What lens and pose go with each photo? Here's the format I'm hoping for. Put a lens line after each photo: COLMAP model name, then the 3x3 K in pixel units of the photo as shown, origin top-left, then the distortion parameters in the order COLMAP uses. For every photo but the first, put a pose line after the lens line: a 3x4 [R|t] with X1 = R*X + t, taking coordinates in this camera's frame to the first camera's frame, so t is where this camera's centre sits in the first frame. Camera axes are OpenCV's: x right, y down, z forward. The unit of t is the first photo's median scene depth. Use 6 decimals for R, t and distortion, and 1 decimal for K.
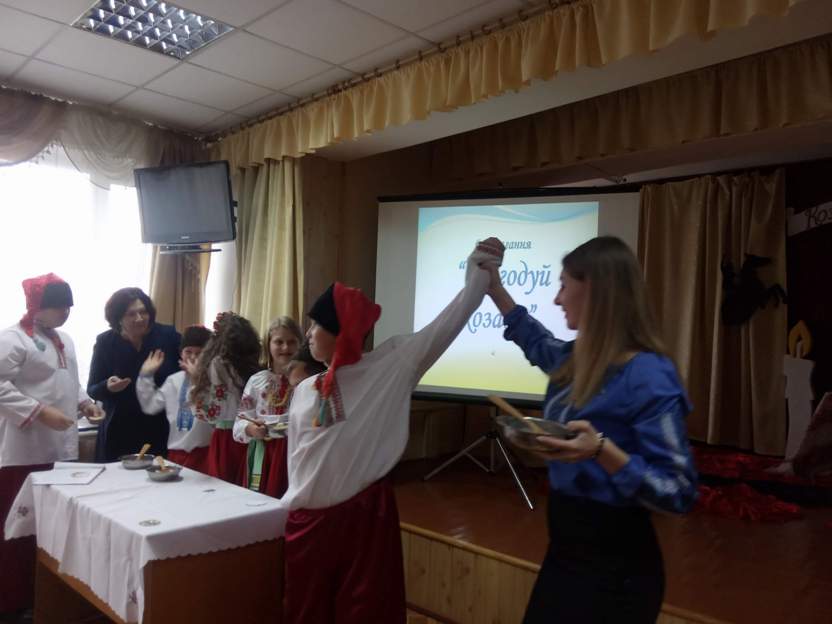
lens RADIAL K [[650.9, 0, 427.1], [0, 650.9, 329.5], [0, 0, 1]] dist [0.031721, -0.074366]
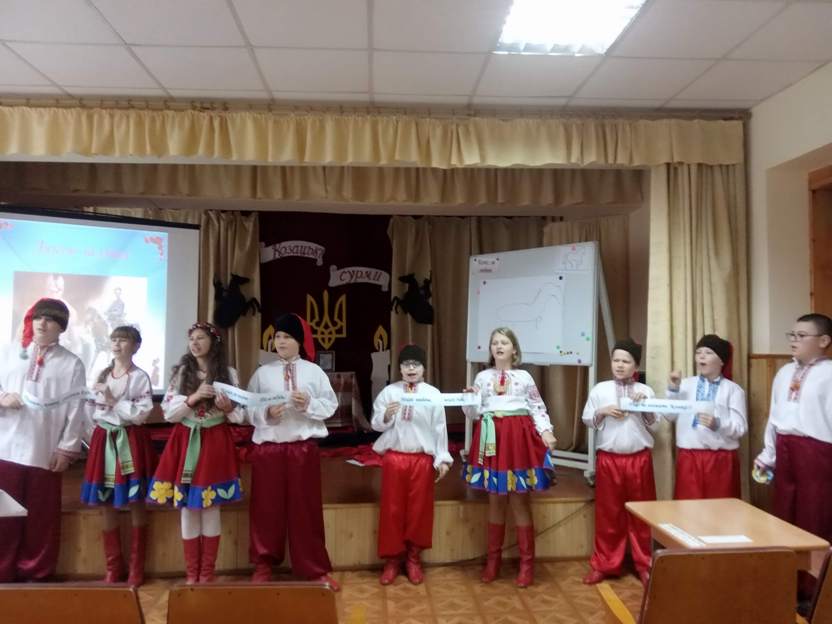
lens RADIAL K [[650.9, 0, 425.2], [0, 650.9, 323.1], [0, 0, 1]] dist [0.031721, -0.074366]
pose [[0.646031, -0.004038, 0.763301, -0.283436], [0.013867, 0.999883, -0.006447, -0.004165], [-0.763185, 0.014749, 0.646011, -0.149626]]
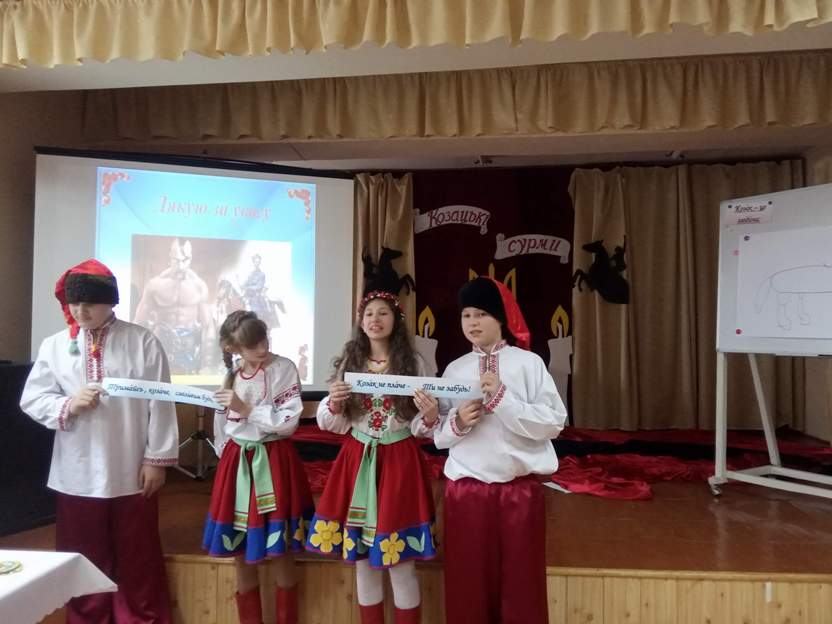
lens RADIAL K [[650.9, 0, 420.4], [0, 650.9, 315.9], [0, 0, 1]] dist [0.031721, -0.074366]
pose [[0.786453, -0.013608, 0.617501, -0.165054], [0.018958, 0.999818, -0.002112, 0.006594], [-0.617360, 0.013368, 0.786567, 0.094523]]
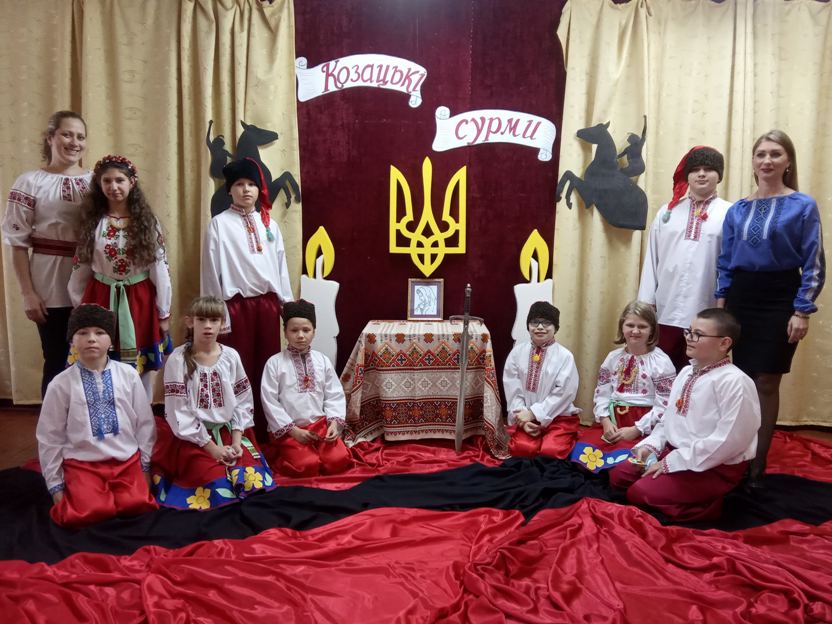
lens RADIAL K [[650.9, 0, 416.3], [0, 650.9, 336.3], [0, 0, 1]] dist [0.031721, -0.074366]
pose [[0.712423, -0.112015, 0.692752, 0.149294], [0.001955, 0.987491, 0.157663, -0.008230], [-0.701747, -0.110968, 0.703731, 0.434824]]
